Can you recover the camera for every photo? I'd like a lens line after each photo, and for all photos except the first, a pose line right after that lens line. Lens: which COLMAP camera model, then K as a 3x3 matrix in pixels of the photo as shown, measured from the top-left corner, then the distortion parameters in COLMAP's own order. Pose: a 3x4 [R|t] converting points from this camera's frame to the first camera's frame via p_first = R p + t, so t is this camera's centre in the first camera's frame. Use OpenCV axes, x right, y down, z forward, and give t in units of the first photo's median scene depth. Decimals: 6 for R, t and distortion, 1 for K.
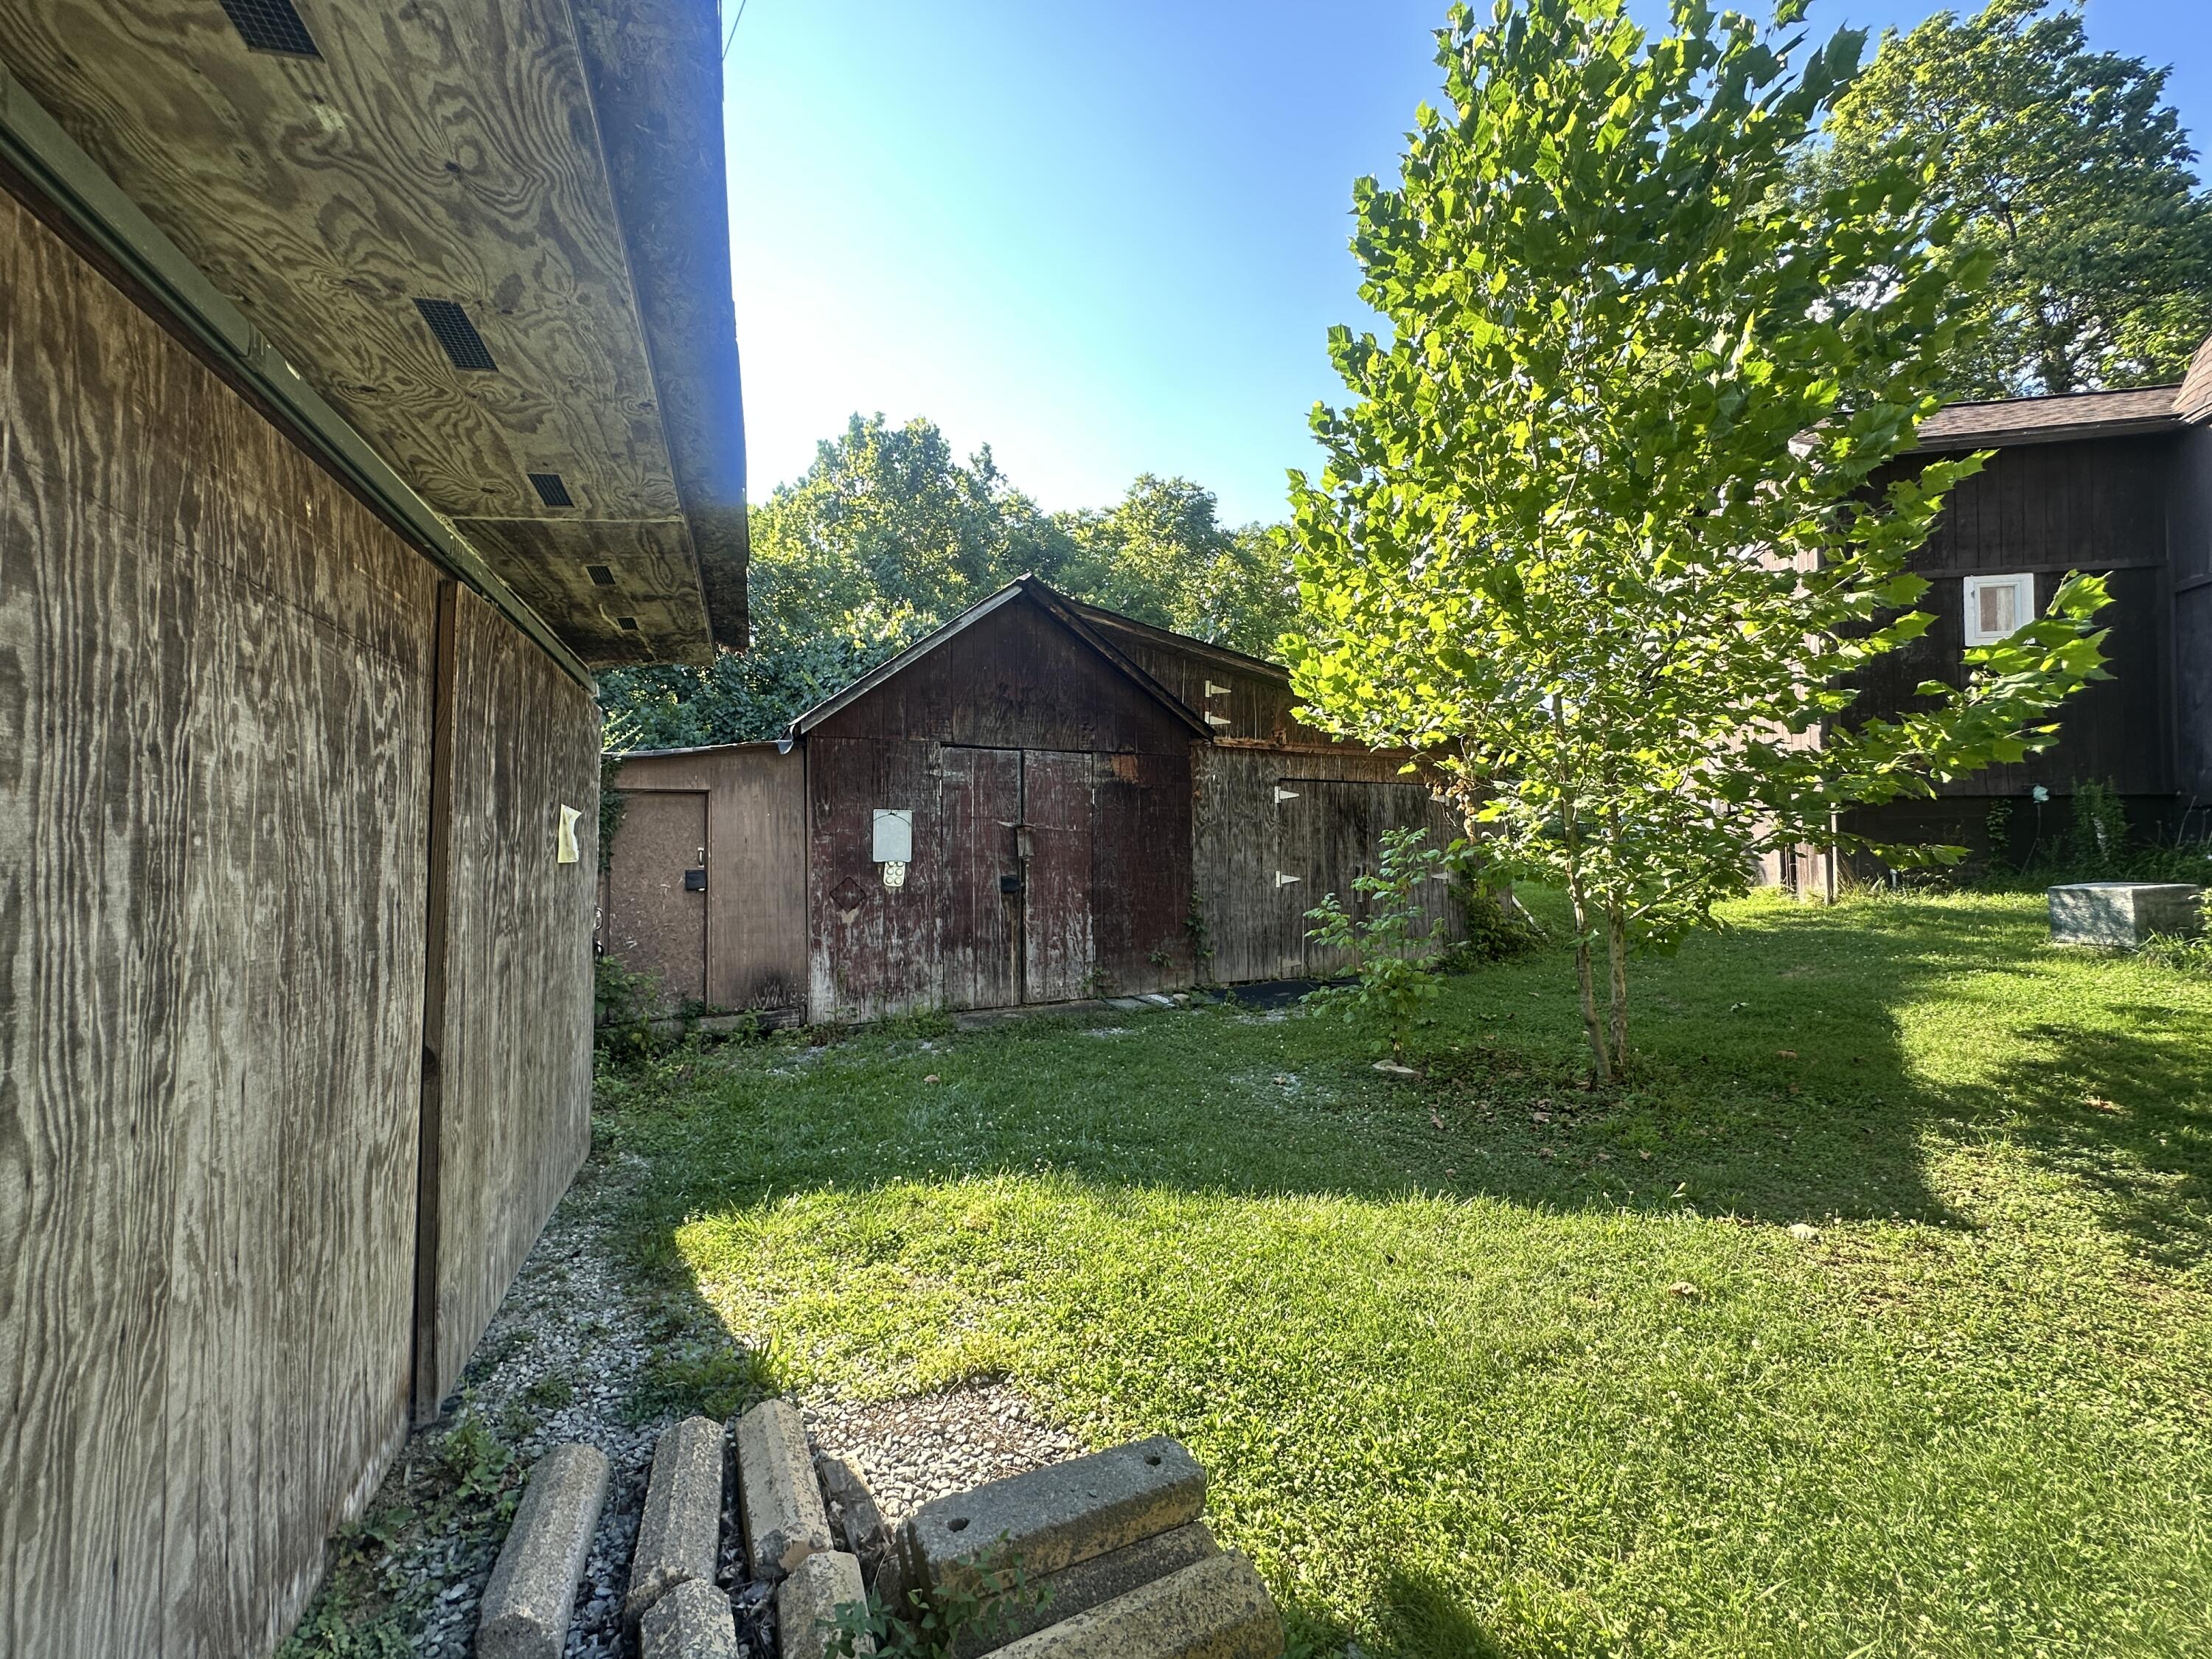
lens RADIAL K [[890.0, 0, 1104.6], [0, 890.0, 826.4], [0, 0, 1]] dist [-0.002287, -0.000281]
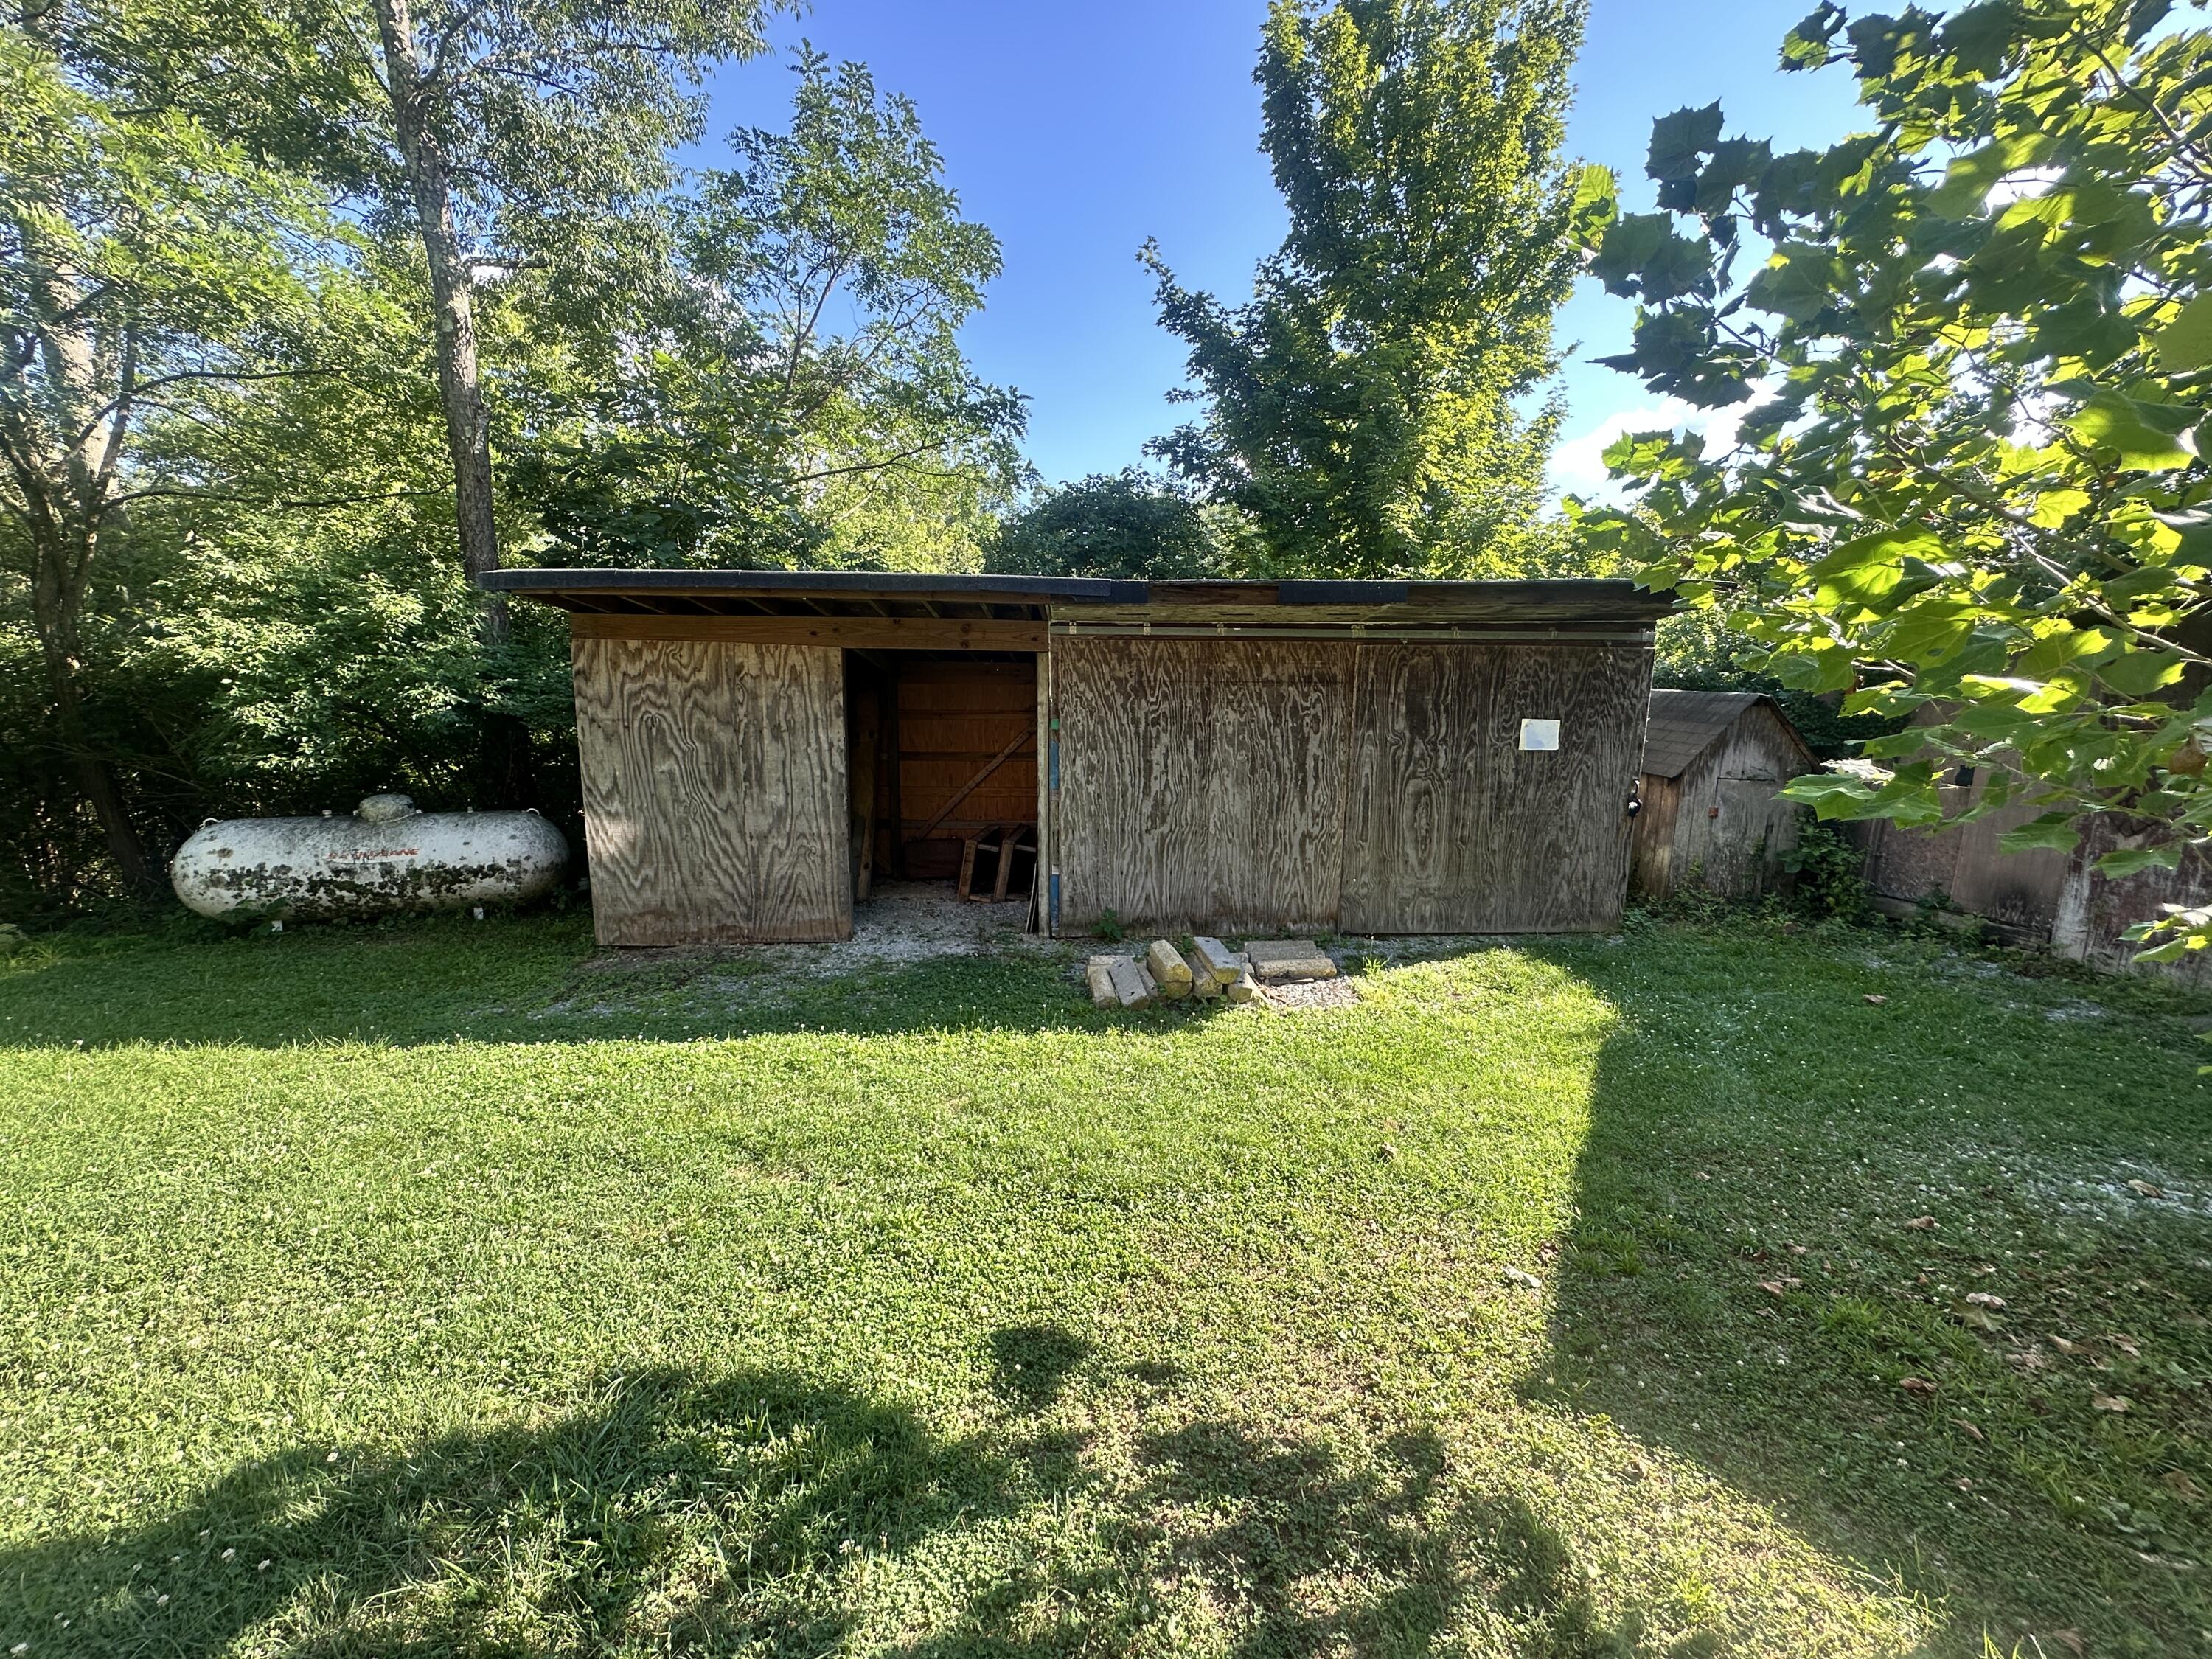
lens RADIAL K [[890.0, 0, 1103.3], [0, 890.0, 827.2], [0, 0, 1]] dist [-0.002287, -0.000281]
pose [[-0.283973, 0.162759, -0.944917, 1.942162], [0.021405, 0.986318, 0.163458, -0.166840], [0.958593, 0.026192, -0.283572, 0.925868]]
